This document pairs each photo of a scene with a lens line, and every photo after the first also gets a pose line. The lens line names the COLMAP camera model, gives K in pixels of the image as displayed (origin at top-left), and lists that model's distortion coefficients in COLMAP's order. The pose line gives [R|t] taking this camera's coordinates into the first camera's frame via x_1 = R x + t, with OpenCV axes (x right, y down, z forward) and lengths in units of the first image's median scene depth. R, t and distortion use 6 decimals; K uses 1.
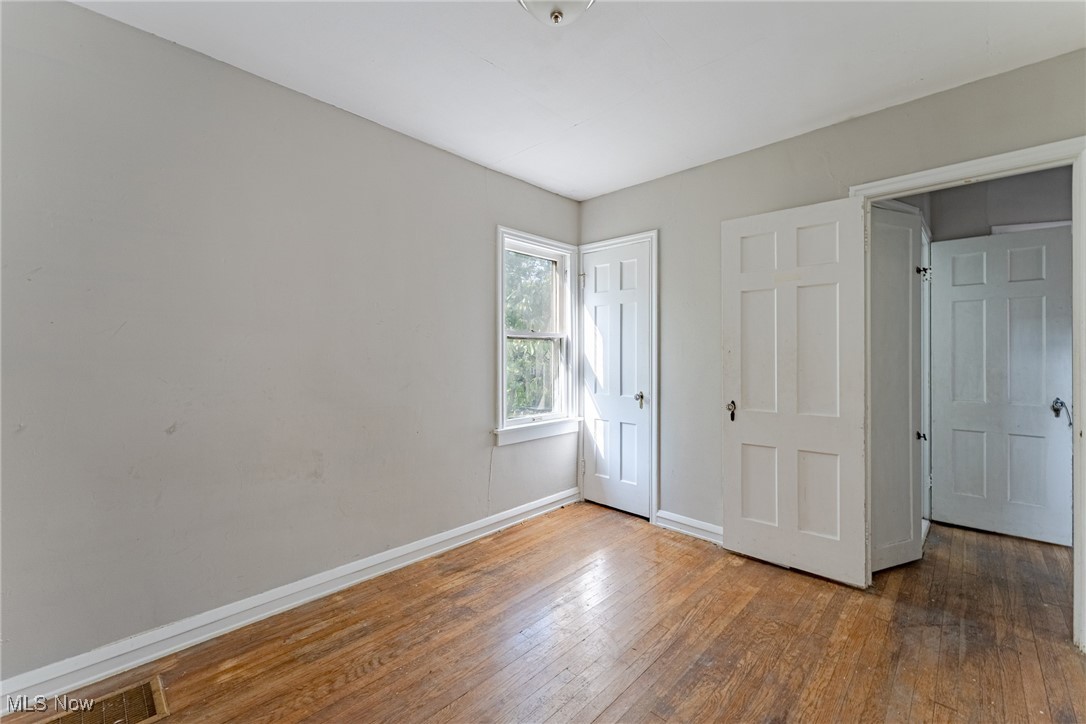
lens RADIAL K [[442.4, 0, 547.7], [0, 442.4, 354.0], [0, 0, 1]] dist [0.001141, 0.000110]
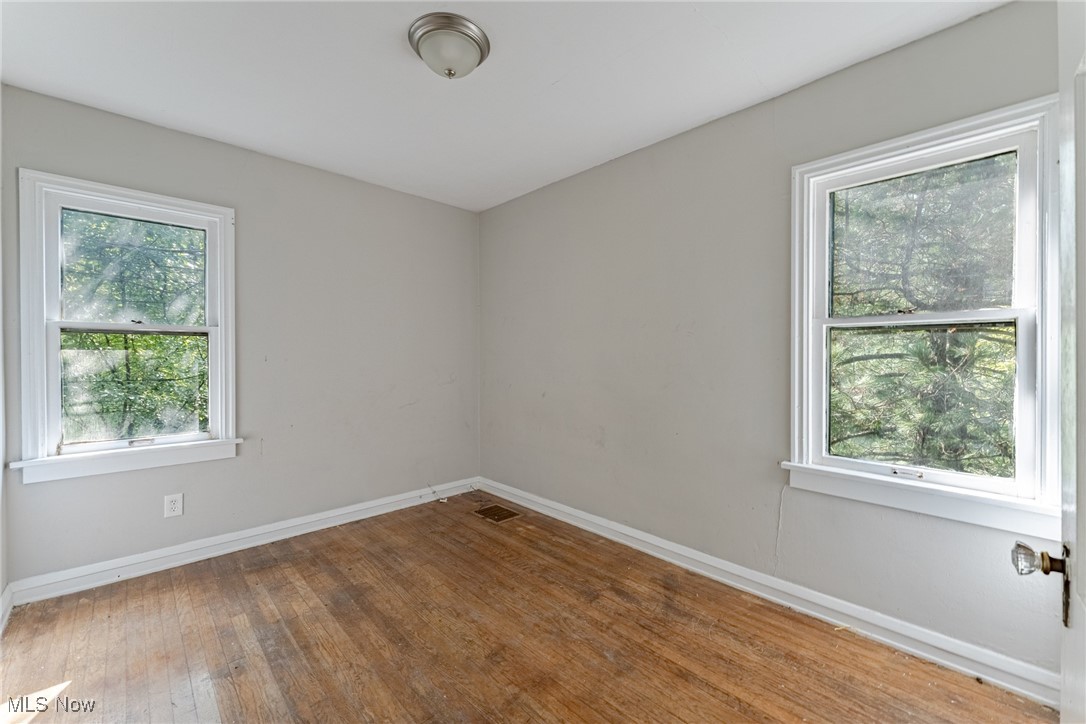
lens RADIAL K [[442.4, 0, 547.6], [0, 442.4, 359.3], [0, 0, 1]] dist [0.001141, 0.000110]
pose [[-0.047203, 0.007556, -0.998857, 0.824729], [-0.001671, 0.999969, 0.007643, 0.005506], [0.998884, 0.002030, -0.047189, 0.892901]]
